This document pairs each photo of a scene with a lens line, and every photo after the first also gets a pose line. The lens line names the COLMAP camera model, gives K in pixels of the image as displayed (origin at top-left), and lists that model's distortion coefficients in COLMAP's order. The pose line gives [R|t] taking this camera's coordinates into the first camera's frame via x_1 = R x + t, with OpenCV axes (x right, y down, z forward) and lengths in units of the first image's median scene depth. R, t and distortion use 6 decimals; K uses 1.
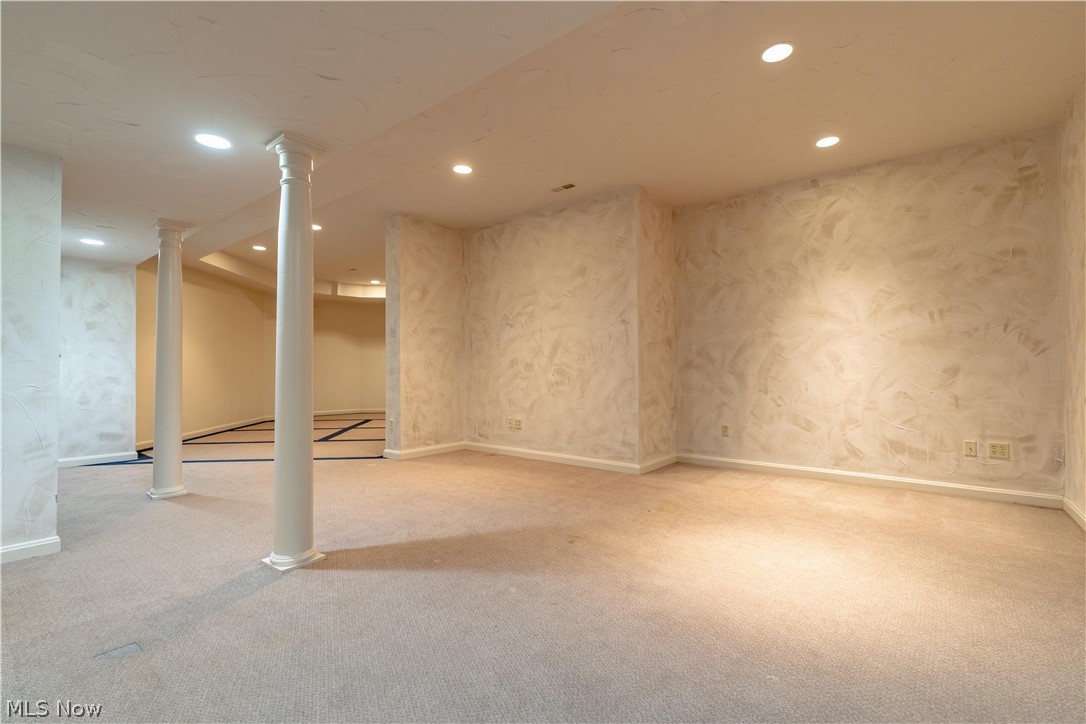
lens RADIAL K [[483.2, 0, 544.2], [0, 483.2, 361.7], [0, 0, 1]] dist [-0.001286, -0.000036]
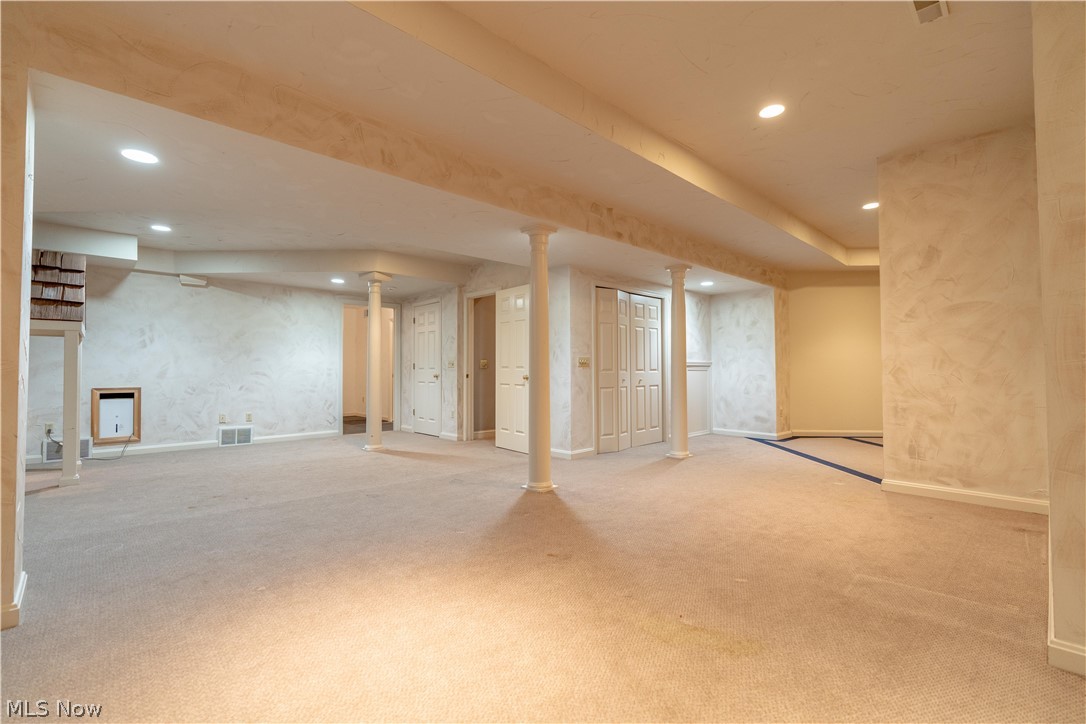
lens RADIAL K [[483.2, 0, 544.2], [0, 483.2, 361.7], [0, 0, 1]] dist [-0.001286, -0.000036]
pose [[-0.128014, -0.016453, -0.991636, 0.498821], [0.015120, 0.999714, -0.018538, 0.010633], [0.991657, -0.017367, -0.127728, 0.566190]]
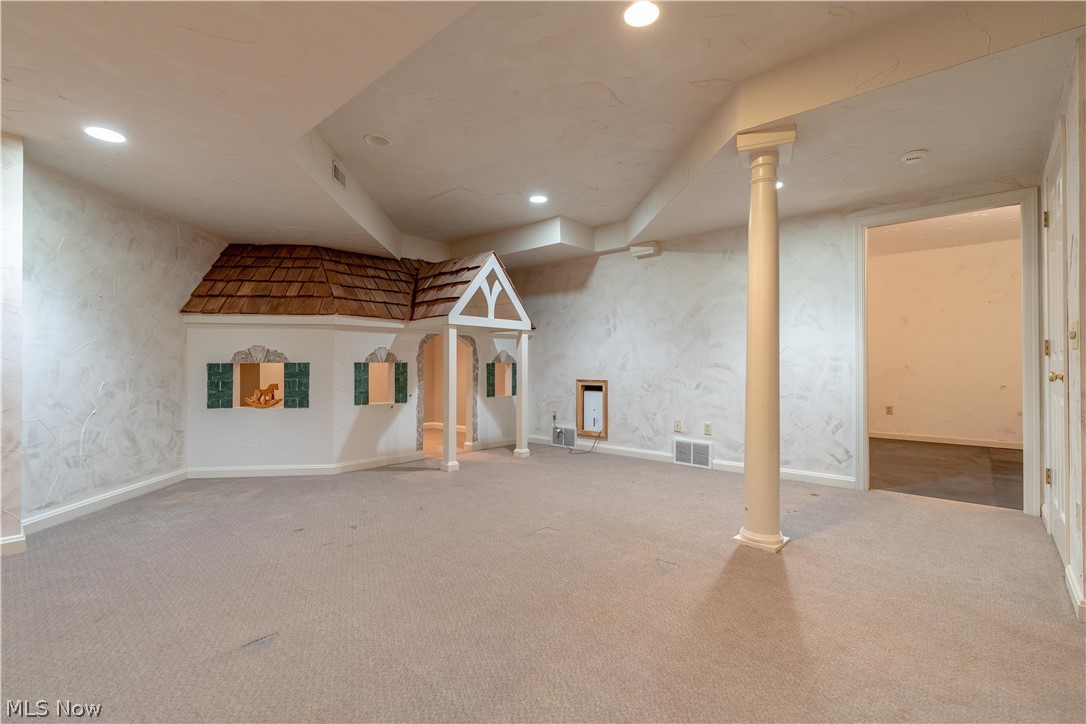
lens RADIAL K [[492.7, 0, 543.0], [0, 492.7, 364.5], [0, 0, 1]] dist [-0.002131, 0.000260]
pose [[-0.998619, 0.006207, 0.052175, -0.364674], [0.005665, 0.999929, -0.010528, 0.011774], [-0.052236, -0.010218, -0.998582, 0.544348]]
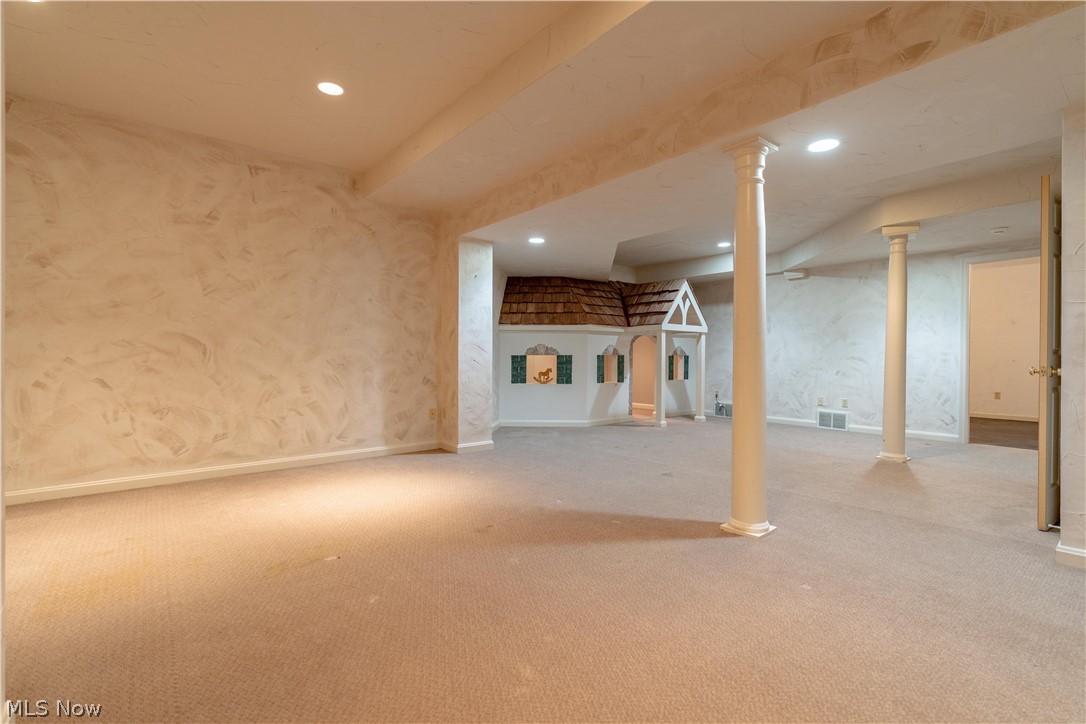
lens RADIAL K [[500.1, 0, 547.3], [0, 500.1, 364.2], [0, 0, 1]] dist [0.001321, 0.000468]
pose [[-0.979412, -0.001452, 0.201868, -0.139421], [-0.000285, 0.999983, 0.005809, 0.013983], [-0.201873, 0.005632, -0.979395, 1.018911]]
